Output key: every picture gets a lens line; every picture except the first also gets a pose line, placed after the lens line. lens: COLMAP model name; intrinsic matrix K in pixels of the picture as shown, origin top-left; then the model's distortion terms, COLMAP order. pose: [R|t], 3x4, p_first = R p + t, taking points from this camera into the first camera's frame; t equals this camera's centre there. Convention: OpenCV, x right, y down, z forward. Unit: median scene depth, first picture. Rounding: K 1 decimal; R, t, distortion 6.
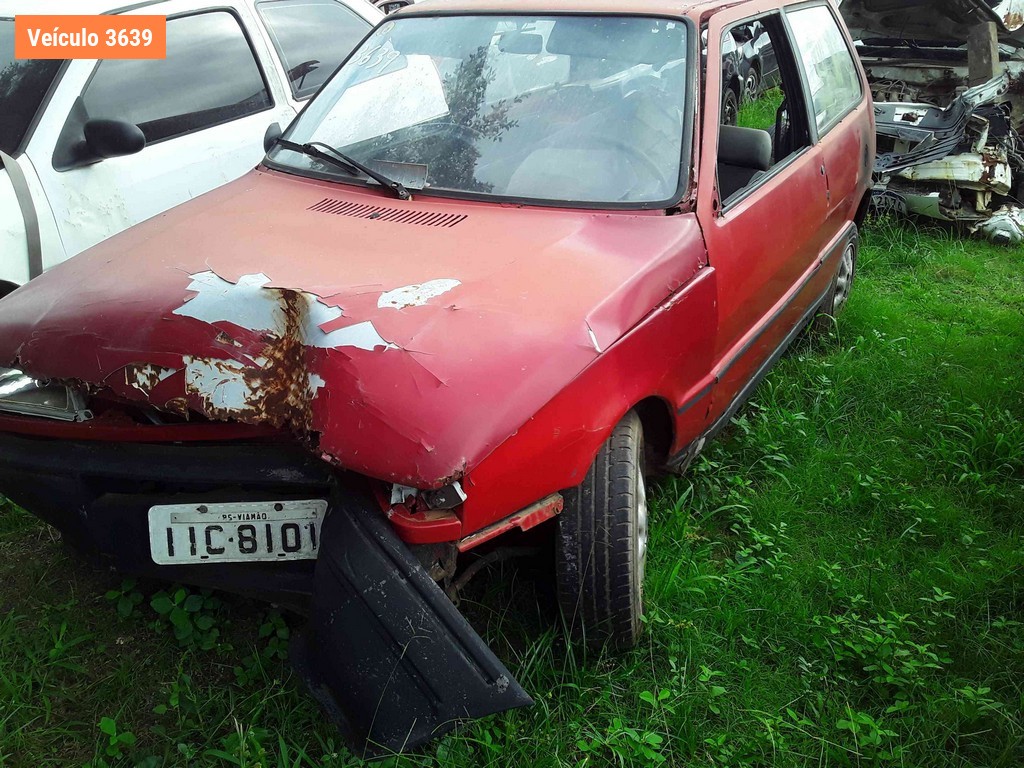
lens RADIAL K [[932.2, 0, 512.0], [0, 932.2, 384.0], [0, 0, 1]] dist [0.076837, -0.188264]
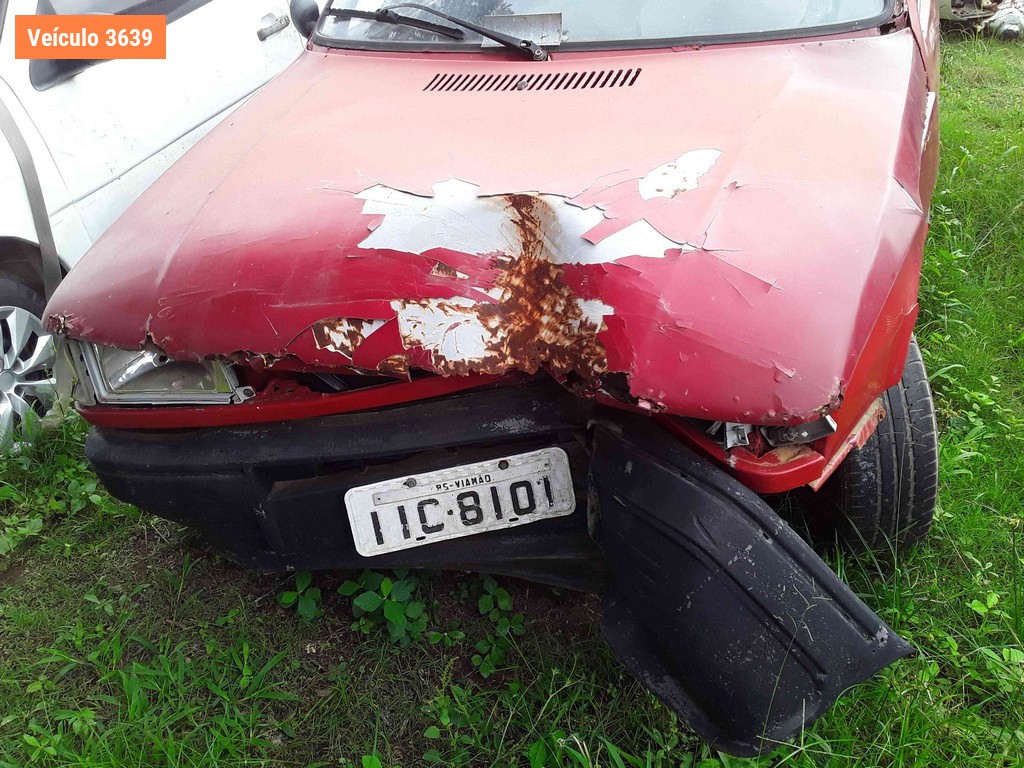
lens RADIAL K [[933.9, 0, 512.0], [0, 933.9, 384.0], [0, 0, 1]] dist [0.089432, -0.176877]
pose [[0.982874, -0.163720, 0.084580, -0.327223], [0.150773, 0.978358, 0.141715, -0.057240], [-0.105951, -0.126535, 0.986288, 0.220666]]
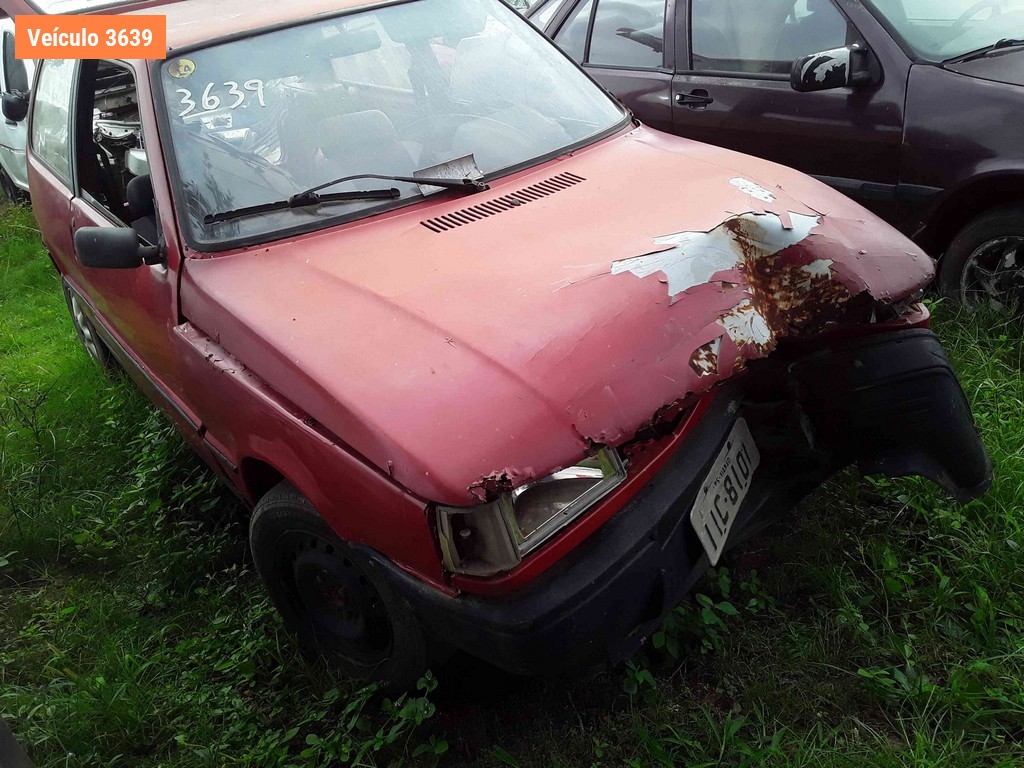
lens RADIAL K [[937.7, 0, 514.6], [0, 937.7, 390.6], [0, 0, 1]] dist [0.088086, -0.170521]
pose [[0.426930, -0.454226, 0.781927, -1.230783], [0.492322, 0.842060, 0.220351, -0.285976], [-0.758518, 0.290885, 0.583126, 0.608820]]
